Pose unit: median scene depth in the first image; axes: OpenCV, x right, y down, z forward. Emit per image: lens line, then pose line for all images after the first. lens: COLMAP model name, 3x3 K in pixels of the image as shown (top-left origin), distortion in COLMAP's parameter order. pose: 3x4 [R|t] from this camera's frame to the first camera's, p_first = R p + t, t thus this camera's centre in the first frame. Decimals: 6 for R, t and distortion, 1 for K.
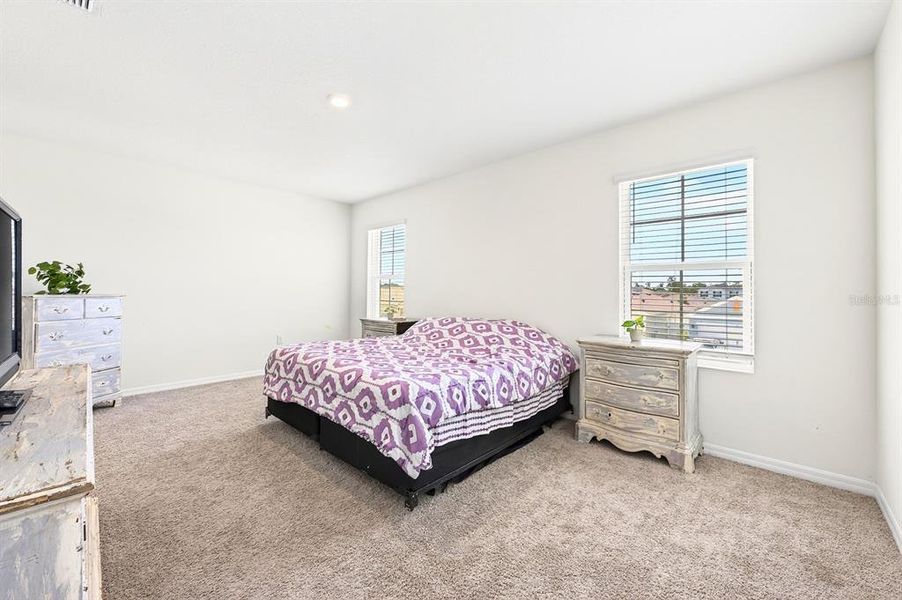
lens RADIAL K [[354.8, 0, 439.4], [0, 354.8, 289.9], [0, 0, 1]] dist [-0.008466, 0.003284]
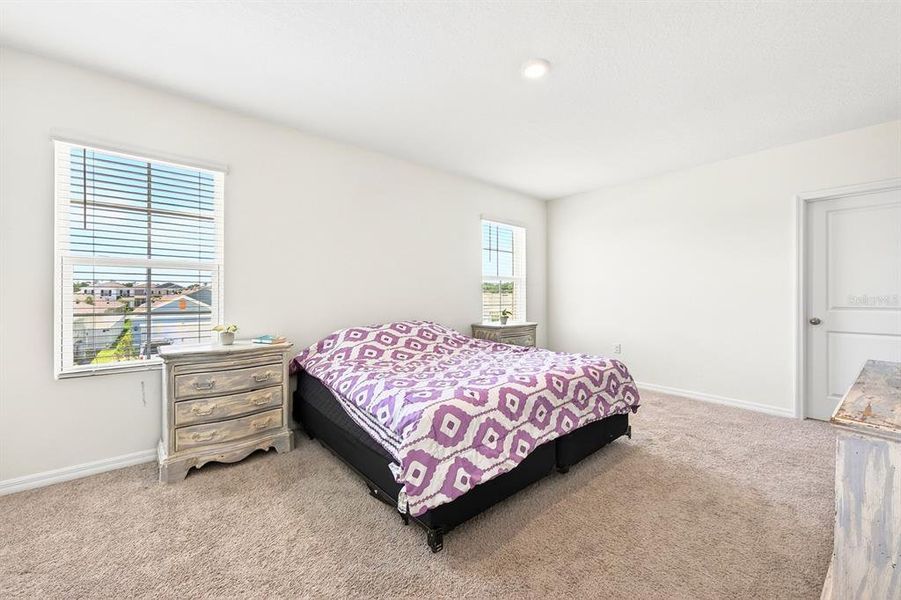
lens RADIAL K [[354.4, 0, 450.7], [0, 354.4, 295.8], [0, 0, 1]] dist [-0.008466, 0.003284]
pose [[0.104427, -0.015163, 0.994417, -0.150977], [-0.003831, 0.999870, 0.015648, -0.001239], [-0.994525, -0.005443, 0.104355, 0.147744]]
